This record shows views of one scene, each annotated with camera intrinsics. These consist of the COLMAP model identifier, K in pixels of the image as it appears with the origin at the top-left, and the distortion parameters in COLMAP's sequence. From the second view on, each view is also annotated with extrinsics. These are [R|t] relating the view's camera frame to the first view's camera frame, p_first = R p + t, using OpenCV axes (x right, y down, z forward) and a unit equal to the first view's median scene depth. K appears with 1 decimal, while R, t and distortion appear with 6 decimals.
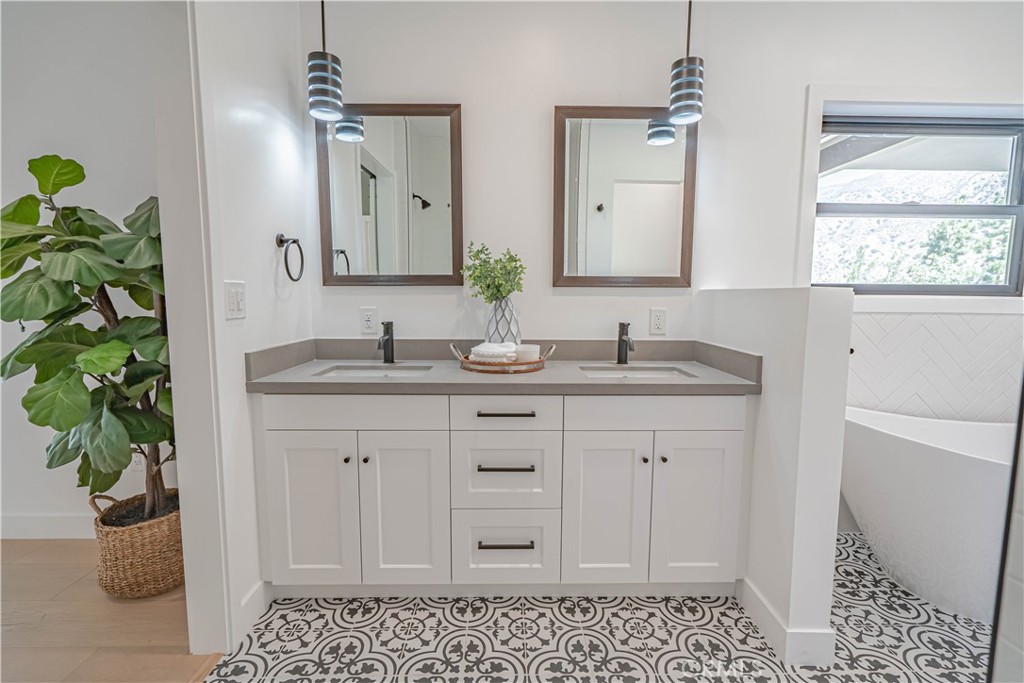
lens RADIAL K [[467.9, 0, 519.0], [0, 467.9, 342.1], [0, 0, 1]] dist [-0.000528, 0.000166]
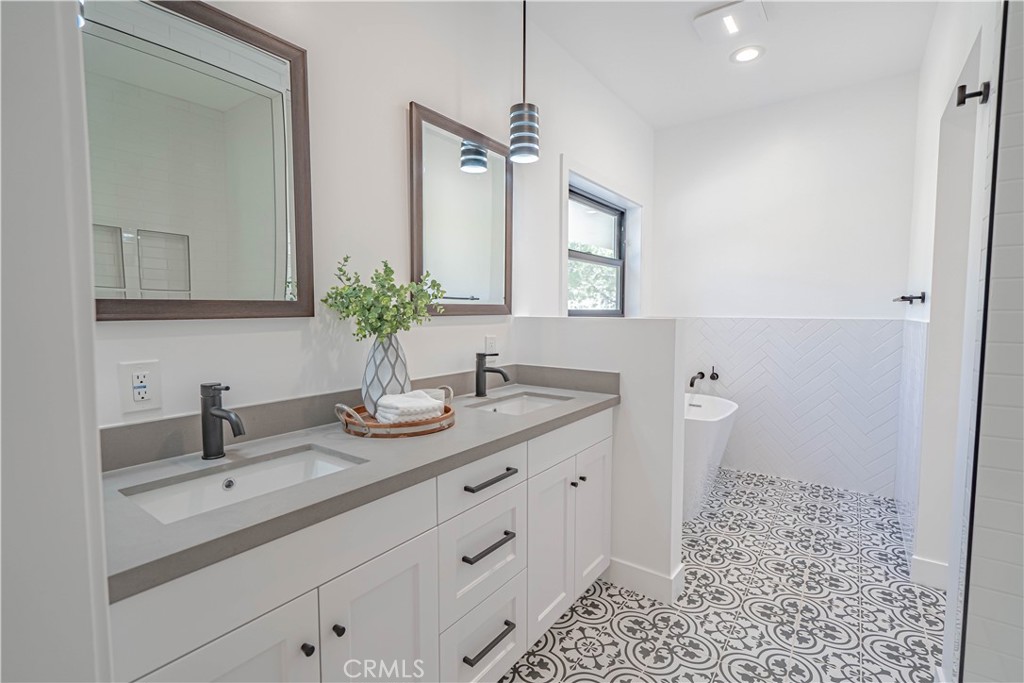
lens RADIAL K [[467.9, 0, 519.0], [0, 467.9, 342.1], [0, 0, 1]] dist [-0.000528, 0.000166]
pose [[0.599739, -0.059868, 0.797953, -0.512304], [0.085412, 0.996290, 0.010553, -0.069607], [-0.795624, 0.061826, 0.602628, 0.378263]]
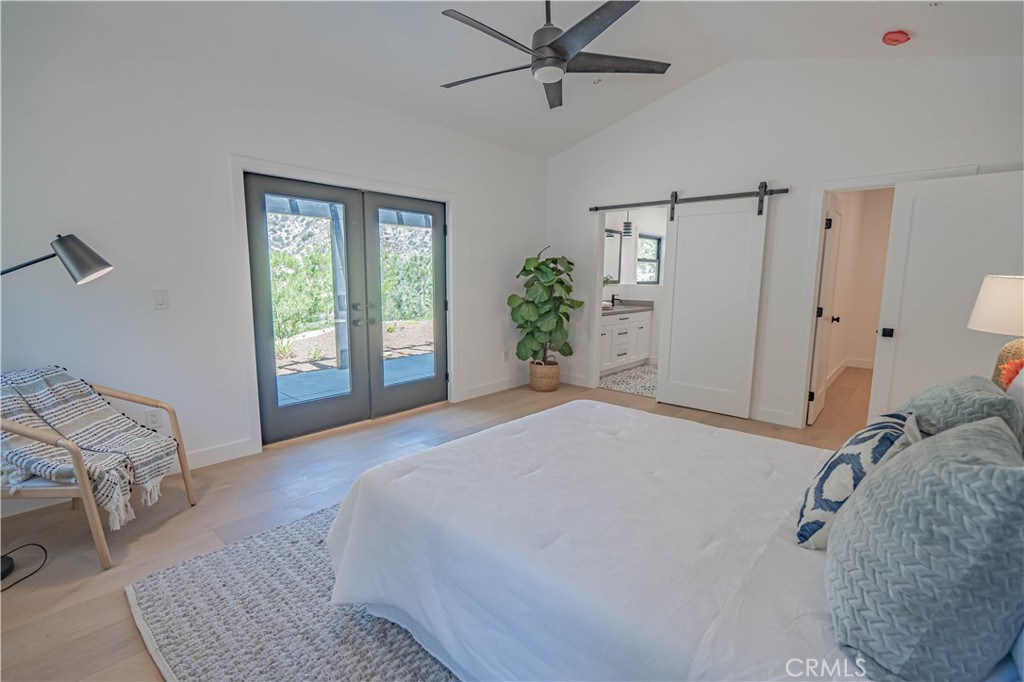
lens RADIAL K [[467.9, 0, 519.0], [0, 467.9, 341.6], [0, 0, 1]] dist [-0.000528, 0.000166]
pose [[0.675196, -0.106870, 0.729856, -2.855025], [0.071581, 0.994272, 0.079367, -0.021372], [-0.734157, -0.001344, 0.678978, -0.824666]]
